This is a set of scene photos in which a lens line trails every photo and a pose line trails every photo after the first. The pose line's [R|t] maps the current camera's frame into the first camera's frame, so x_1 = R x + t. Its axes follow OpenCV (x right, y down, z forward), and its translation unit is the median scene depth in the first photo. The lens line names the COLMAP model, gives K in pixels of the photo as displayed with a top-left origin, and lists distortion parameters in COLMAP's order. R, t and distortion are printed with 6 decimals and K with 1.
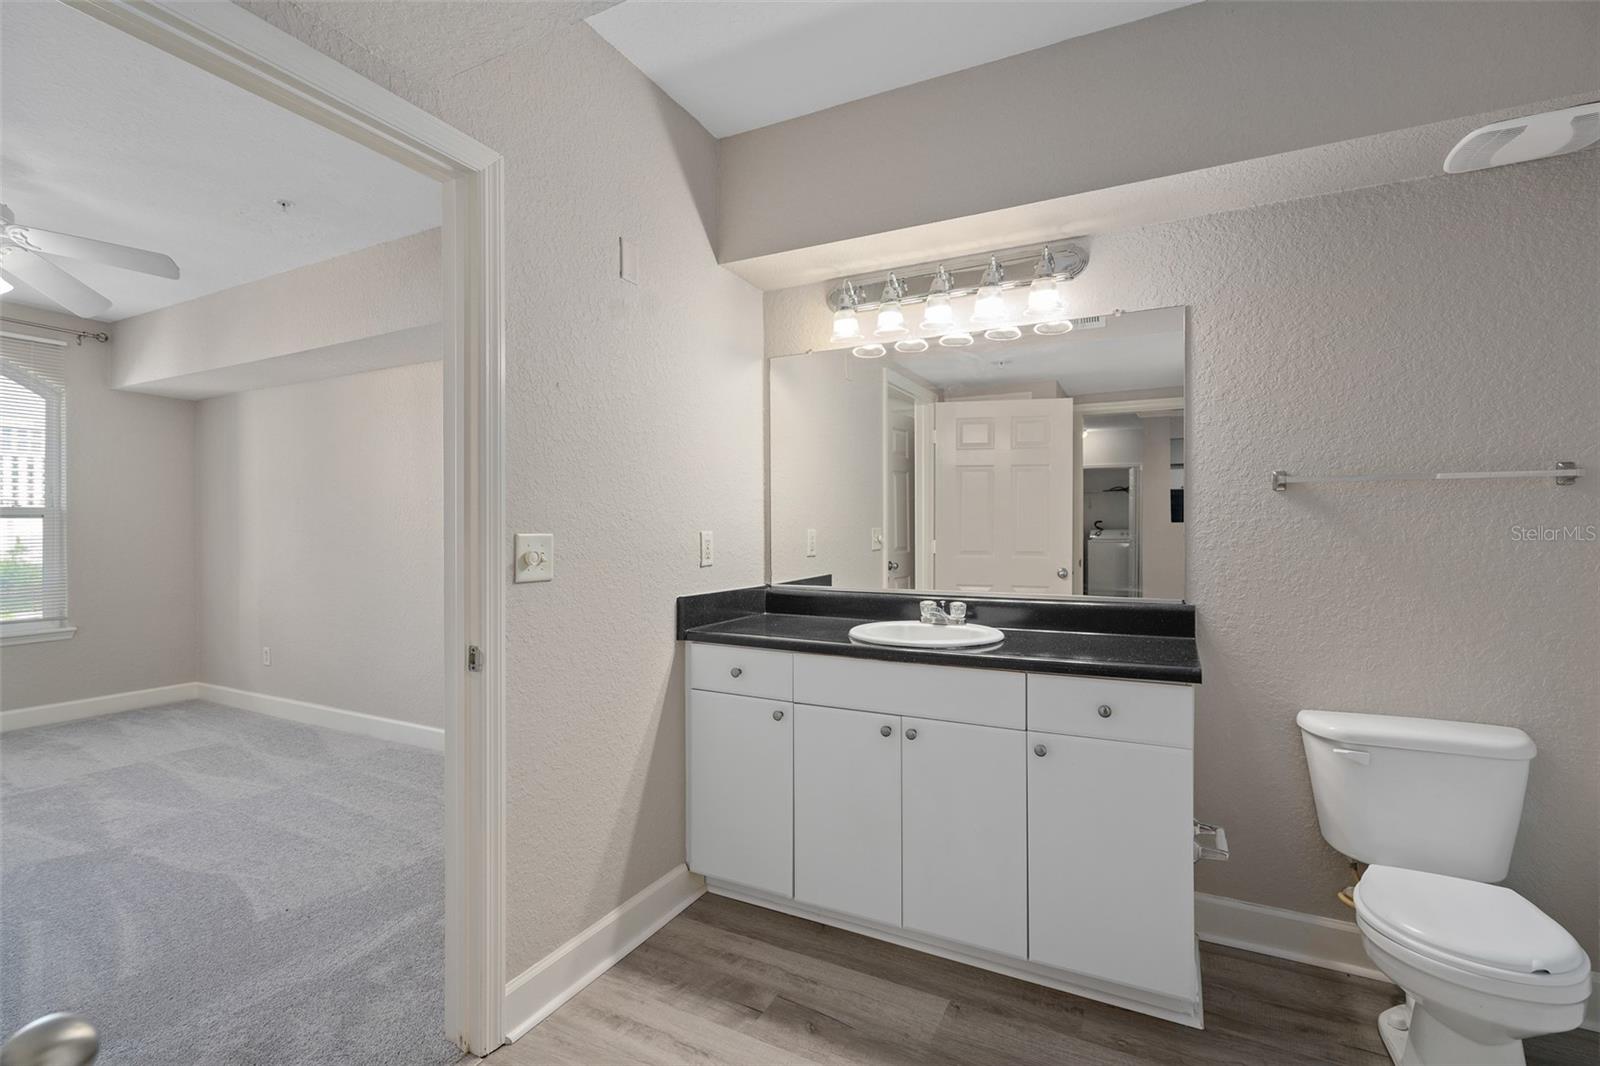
lens RADIAL K [[729.9, 0, 801.9], [0, 729.9, 516.4], [0, 0, 1]] dist [-0.000726, -0.000057]
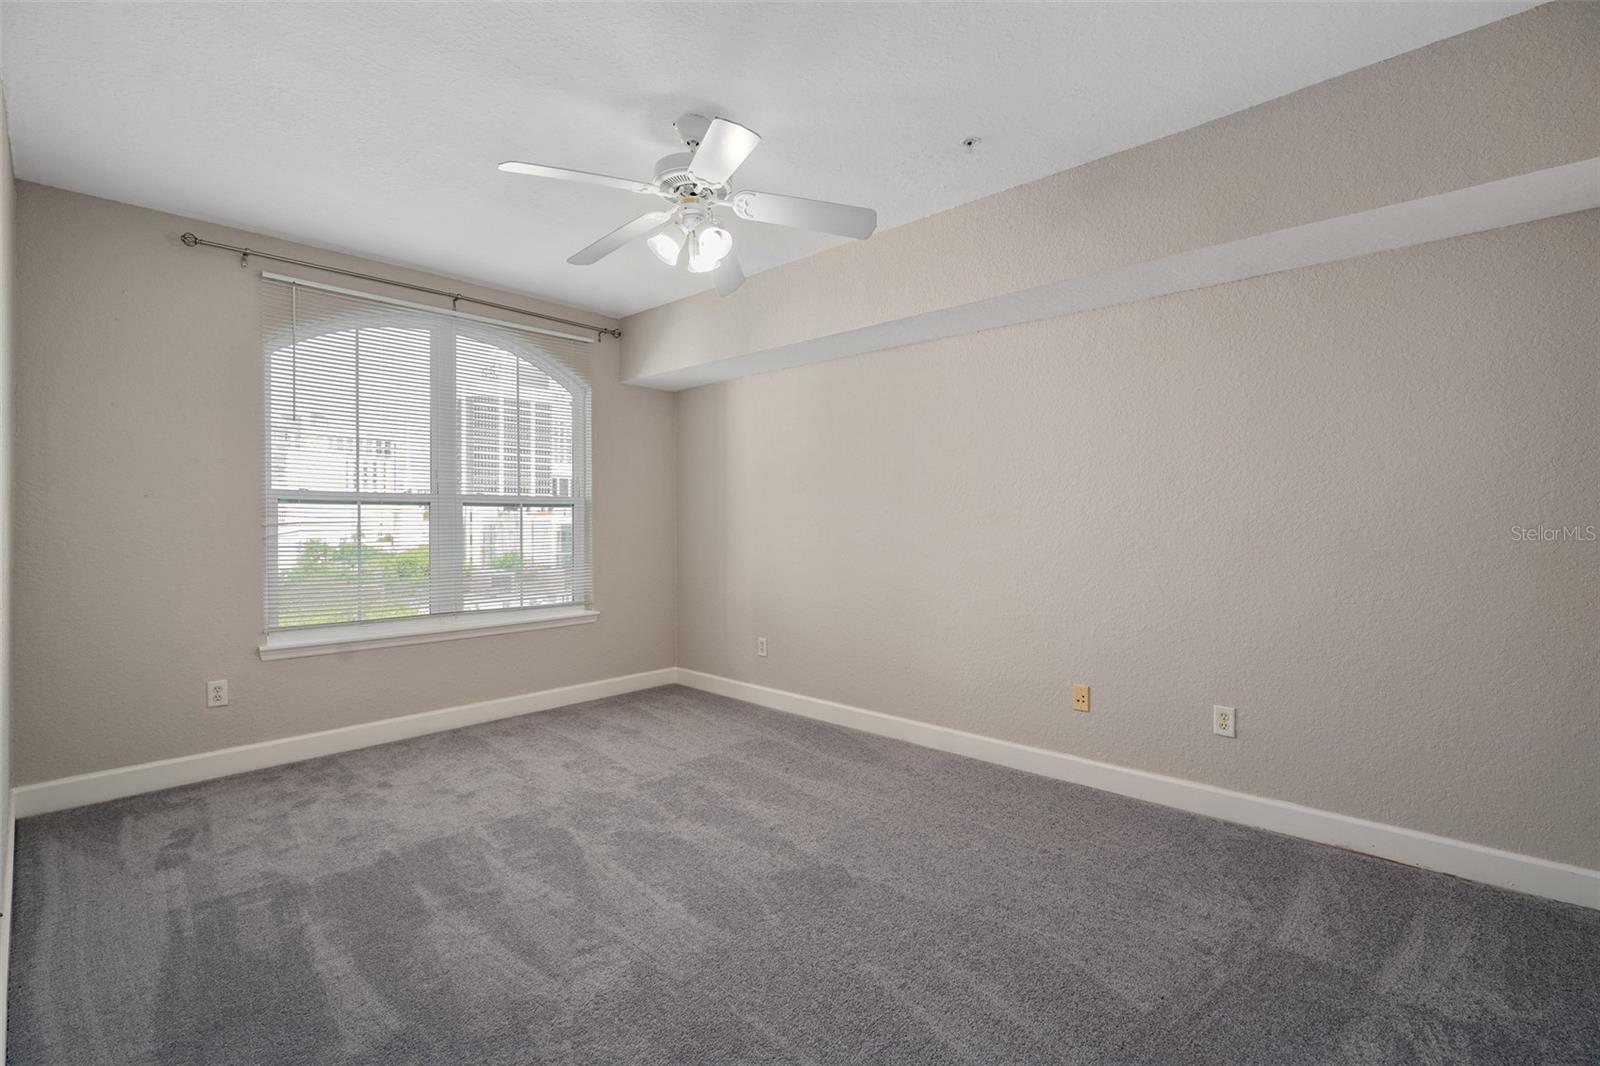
lens RADIAL K [[729.9, 0, 801.6], [0, 729.9, 525.1], [0, 0, 1]] dist [-0.000726, -0.000057]
pose [[0.963419, 0.003170, -0.267981, -0.442220], [0.004477, 0.999600, 0.027919, -0.001413], [0.267963, -0.028097, 0.963020, 0.069582]]
